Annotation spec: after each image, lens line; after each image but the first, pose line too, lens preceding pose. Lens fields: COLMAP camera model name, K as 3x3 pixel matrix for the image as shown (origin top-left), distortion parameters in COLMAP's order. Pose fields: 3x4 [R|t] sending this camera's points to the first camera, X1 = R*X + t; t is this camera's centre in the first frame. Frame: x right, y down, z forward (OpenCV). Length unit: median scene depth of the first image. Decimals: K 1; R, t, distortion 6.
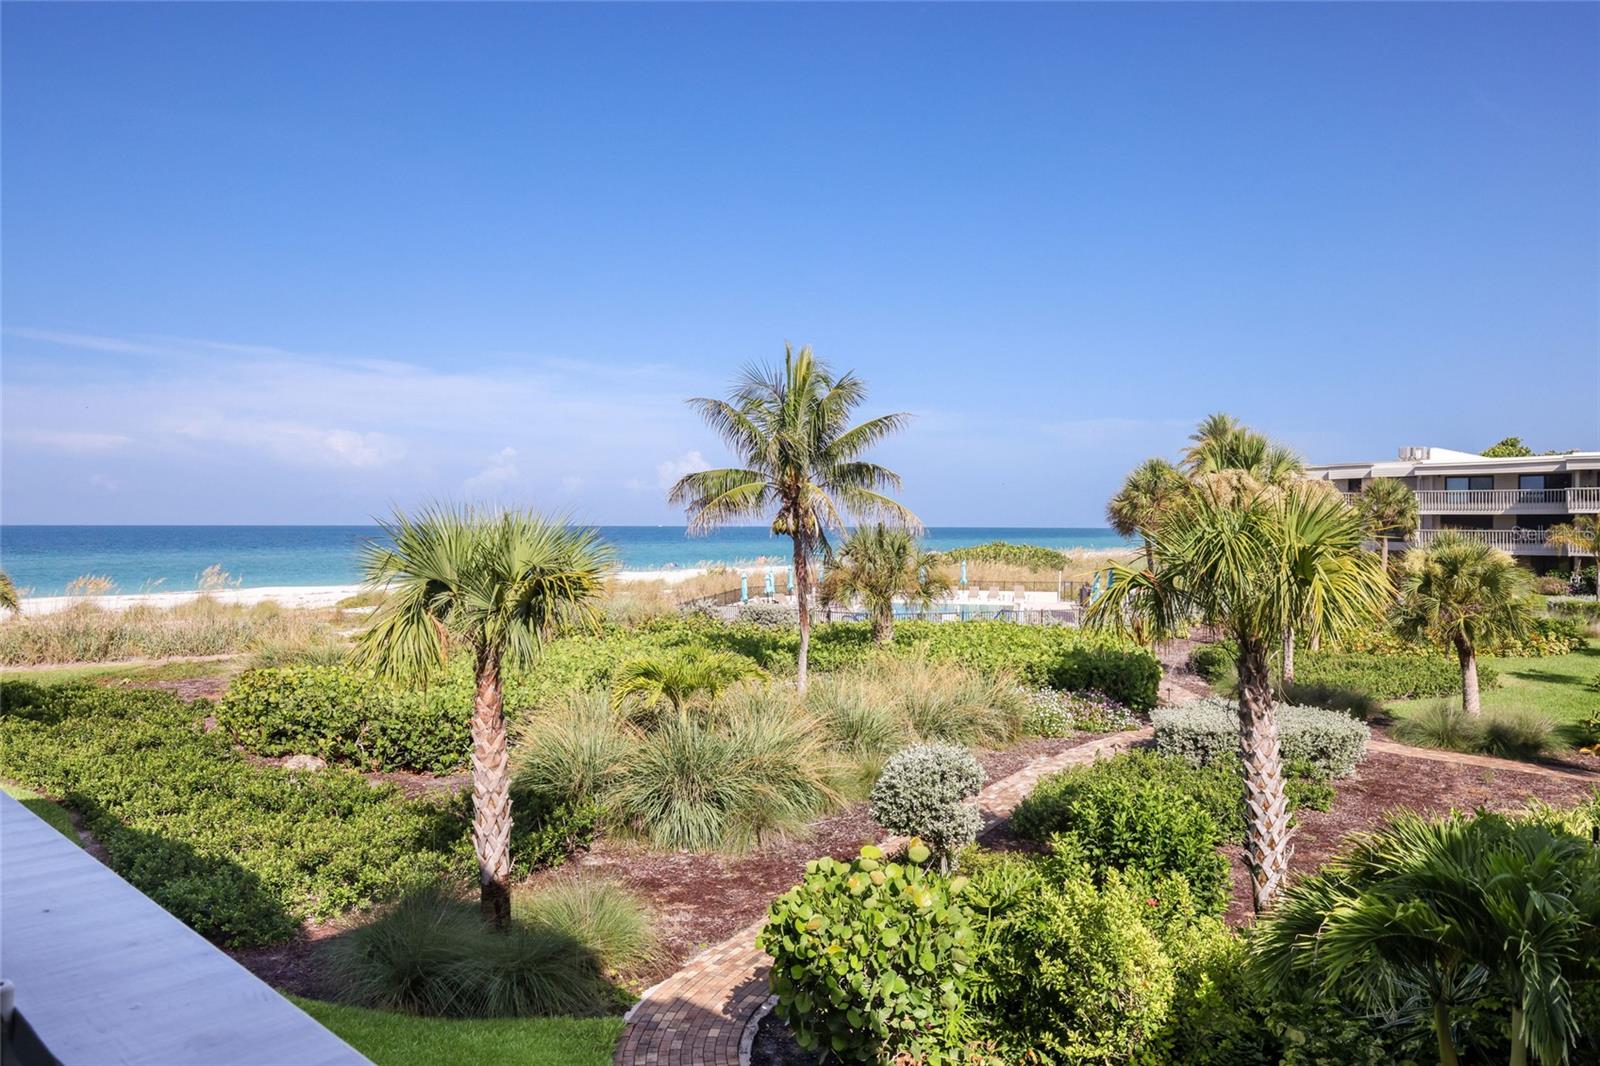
lens RADIAL K [[1041.9, 0, 800.0], [0, 1041.9, 533.0], [0, 0, 1]] dist [-0.001731, 0.001667]
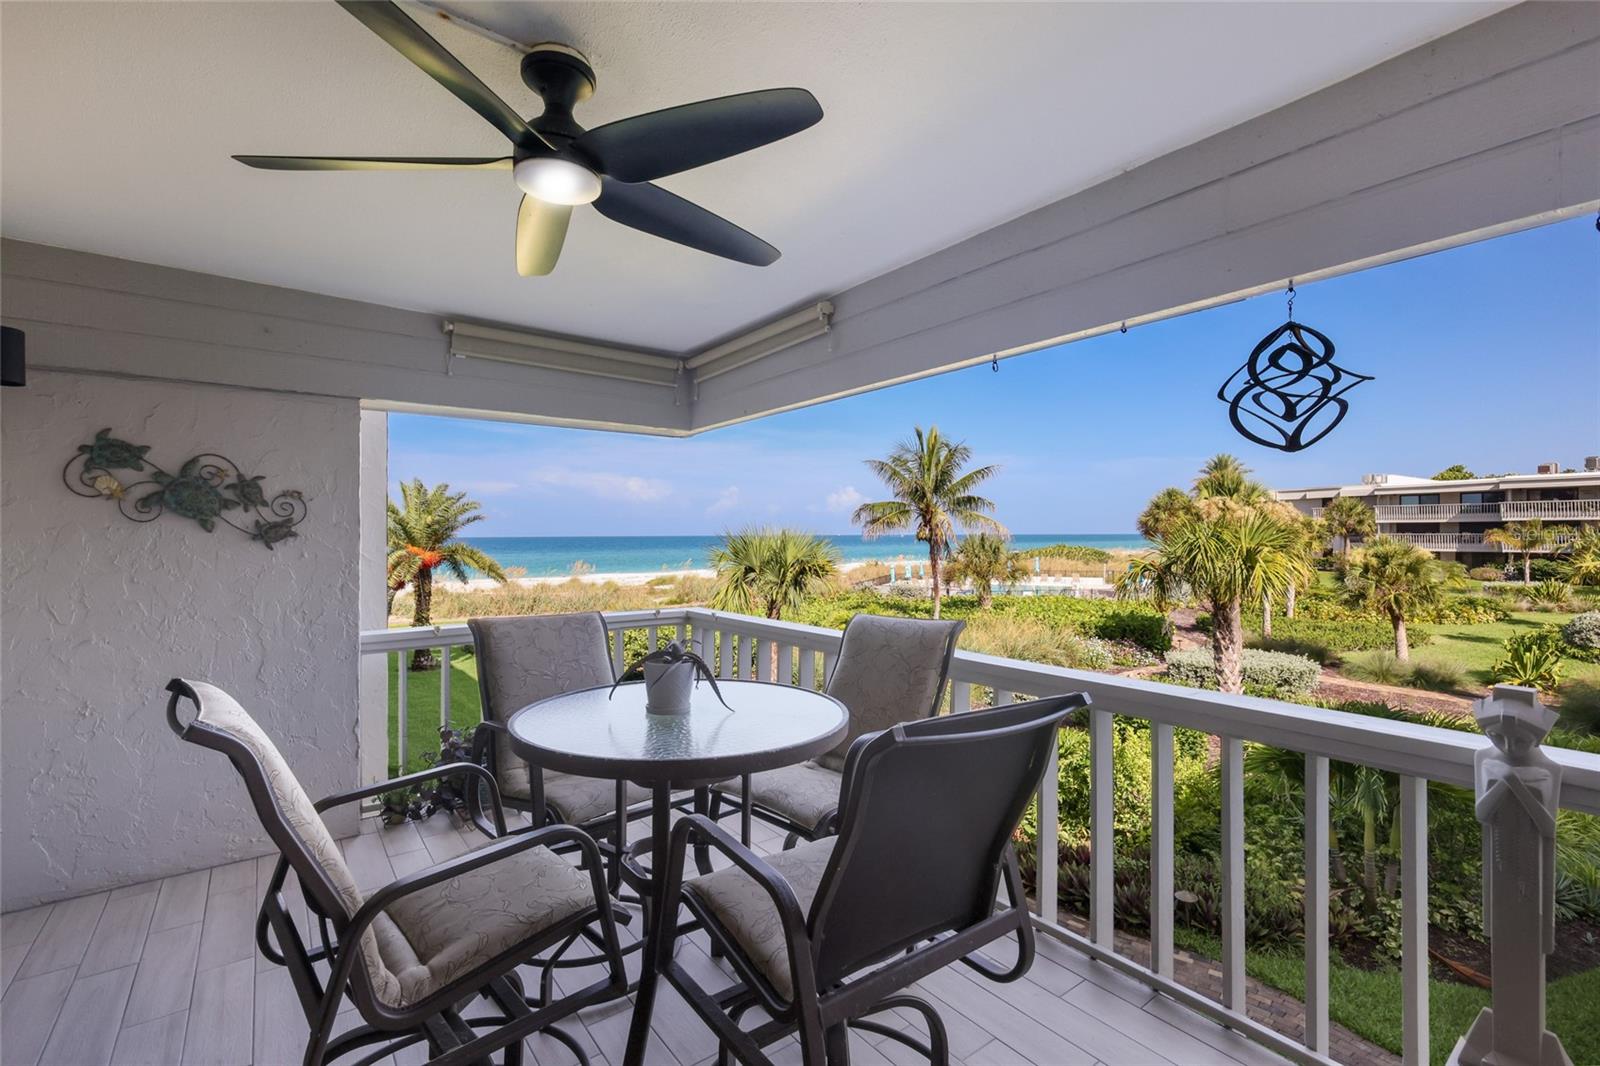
lens RADIAL K [[696.0, 0, 802.6], [0, 696.0, 530.0], [0, 0, 1]] dist [0.008212, -0.000317]
pose [[0.986054, -0.009102, -0.166178, -0.018756], [0.006902, 0.999881, -0.013811, -0.001319], [0.166284, 0.012471, 0.985999, -0.101430]]
